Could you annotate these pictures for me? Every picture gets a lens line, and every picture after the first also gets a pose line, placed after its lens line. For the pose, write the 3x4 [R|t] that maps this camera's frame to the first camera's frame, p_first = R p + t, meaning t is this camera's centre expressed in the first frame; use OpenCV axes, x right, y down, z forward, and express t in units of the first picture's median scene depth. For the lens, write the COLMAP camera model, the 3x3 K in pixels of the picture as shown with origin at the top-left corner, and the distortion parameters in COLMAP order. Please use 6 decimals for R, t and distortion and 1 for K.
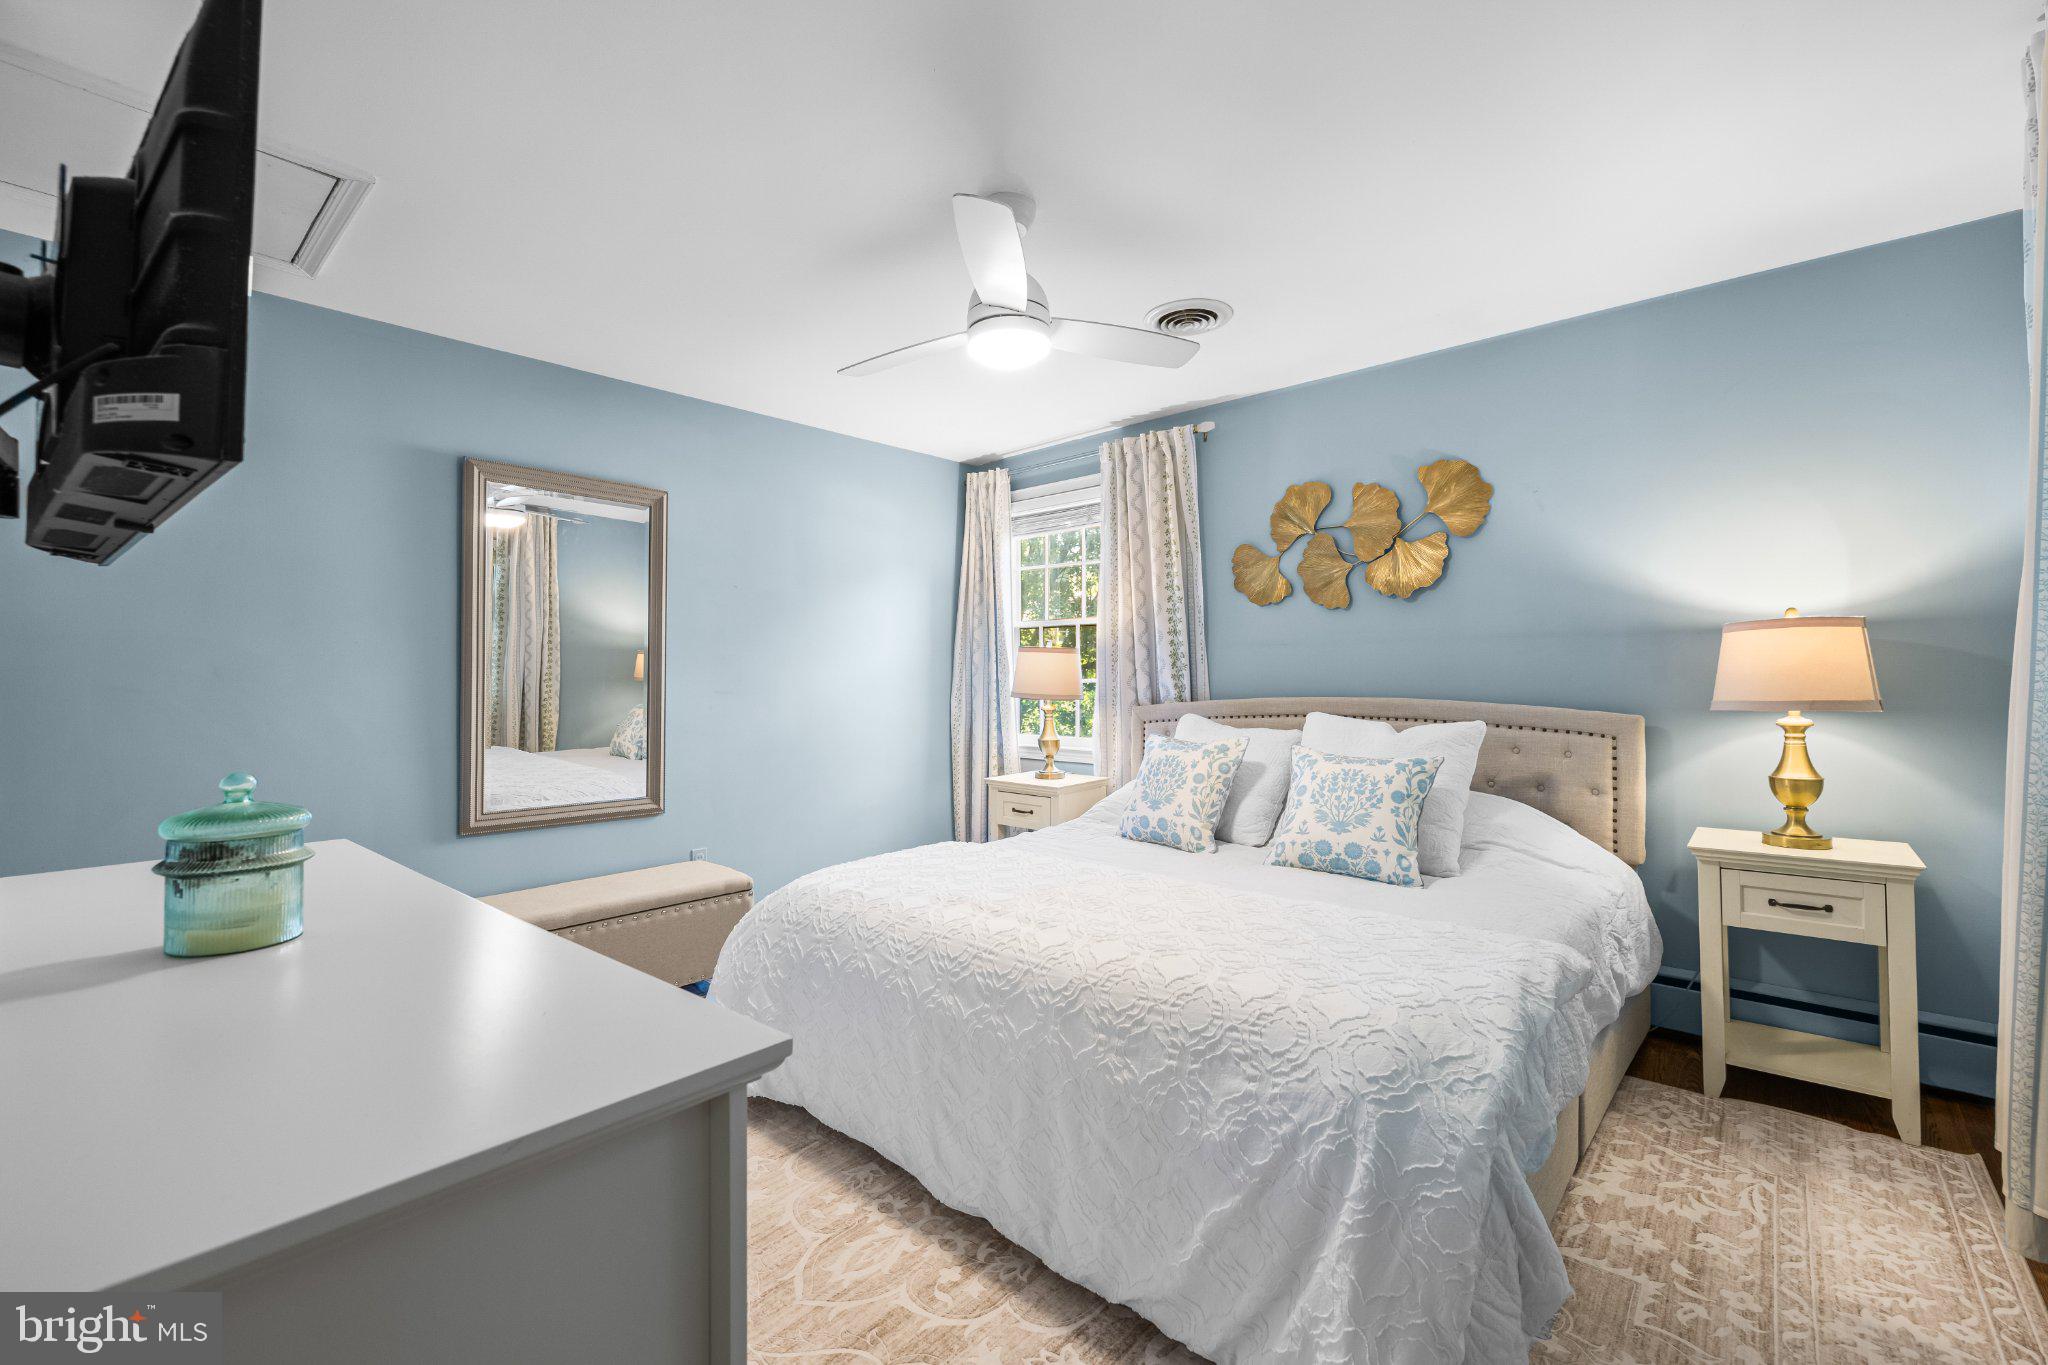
lens RADIAL K [[846.2, 0, 1024.0], [0, 846.2, 682.5], [0, 0, 1]] dist [-0.039587, 0.000085]
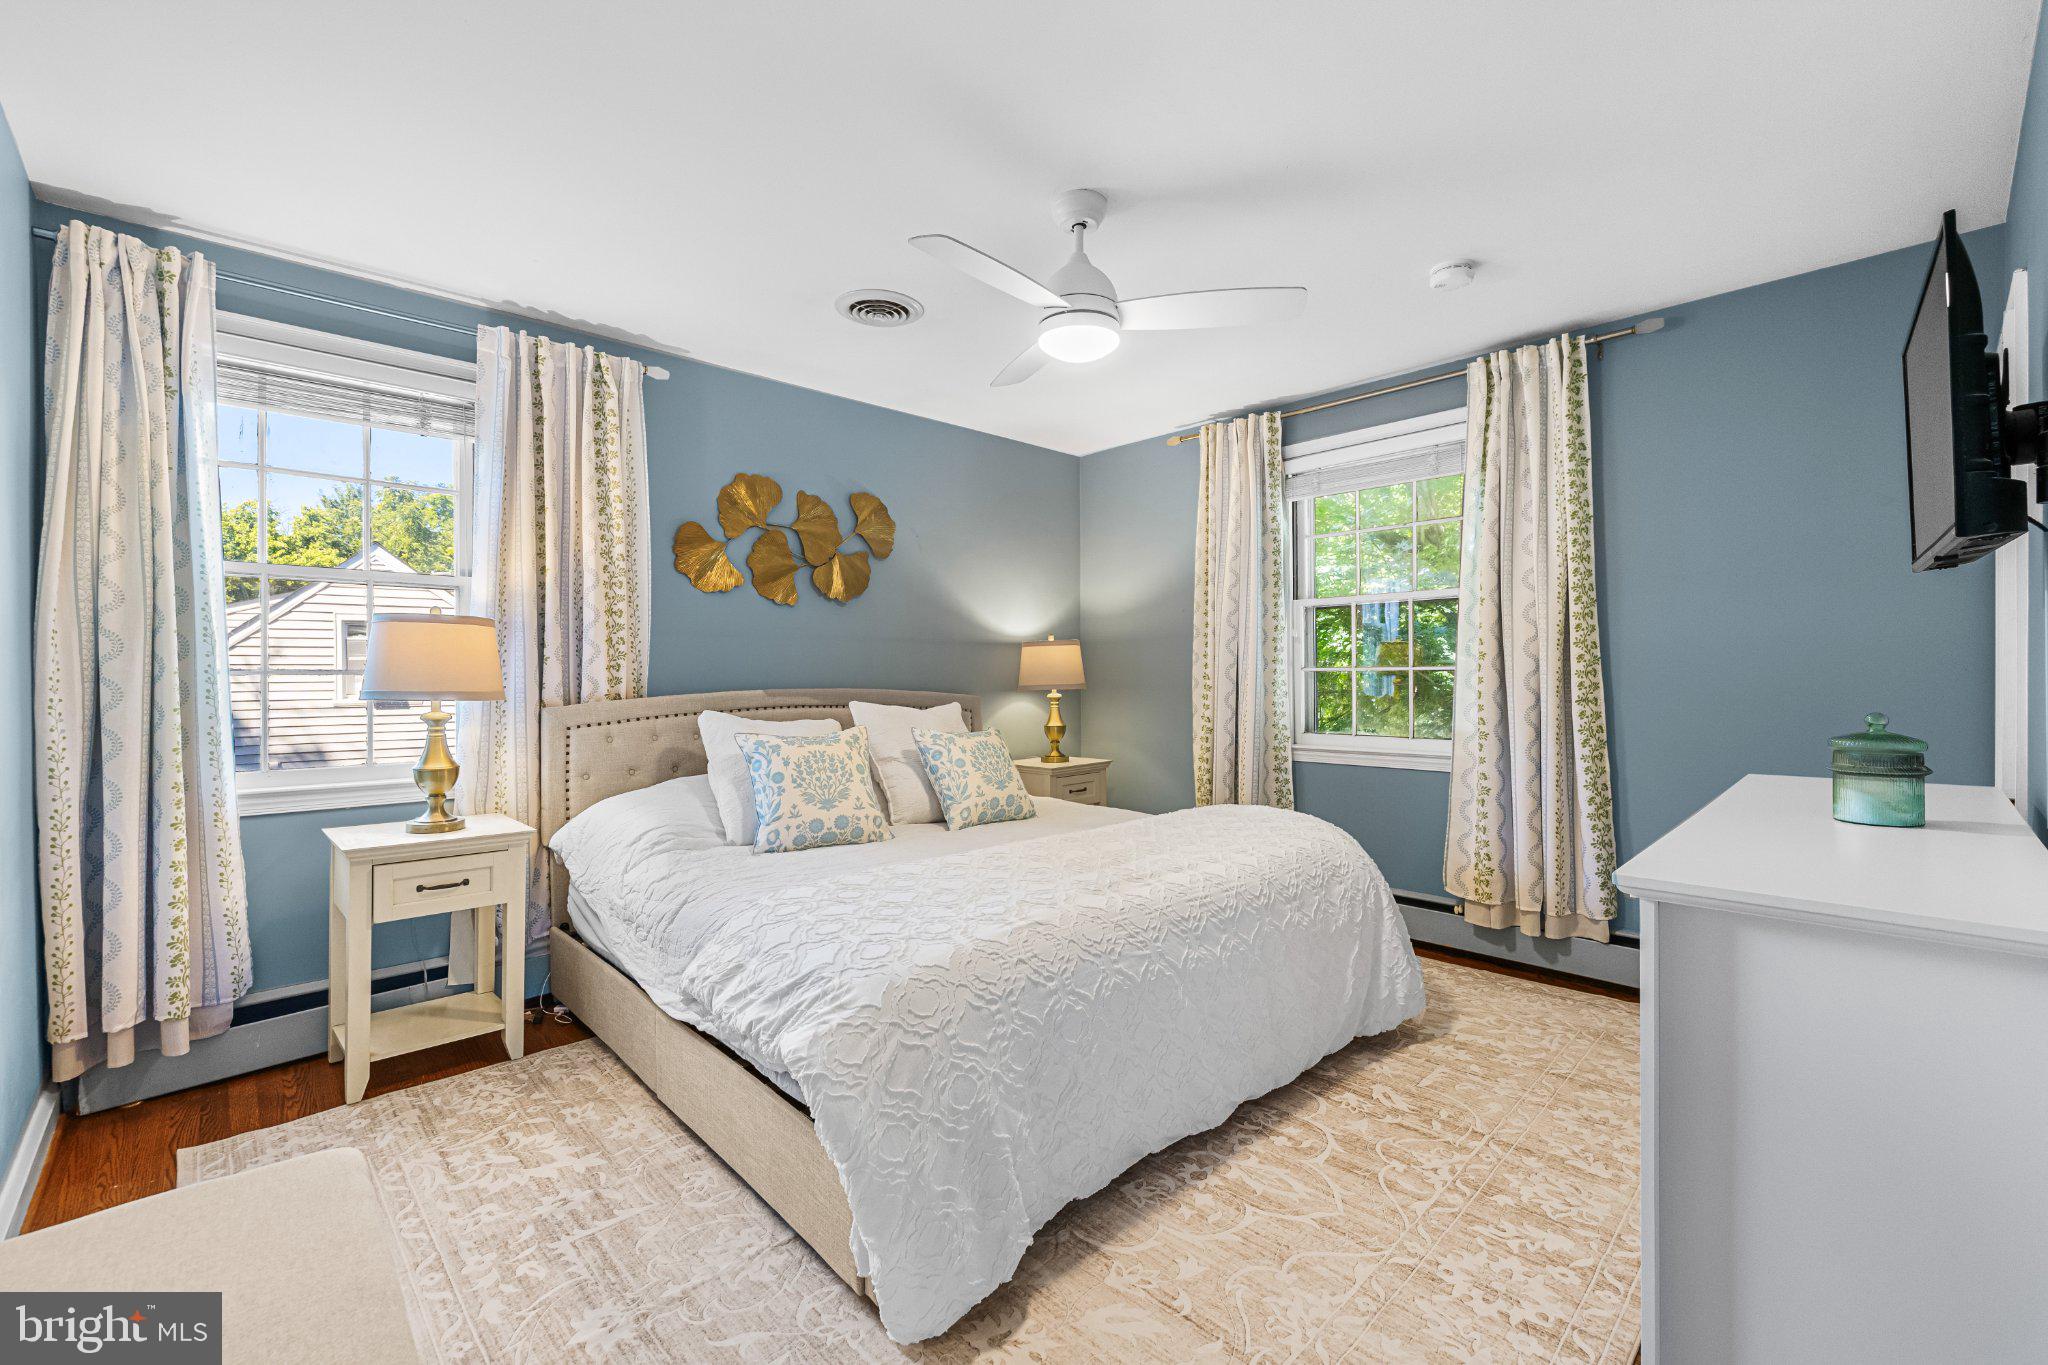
lens RADIAL K [[856.9, 0, 1021.1], [0, 856.9, 673.0], [0, 0, 1]] dist [0.002609, -0.000040]
pose [[0.082194, 0.009068, 0.996575, -0.619427], [0.001959, 0.999955, -0.009260, 0.009012], [-0.996614, 0.002714, 0.082172, 0.560456]]
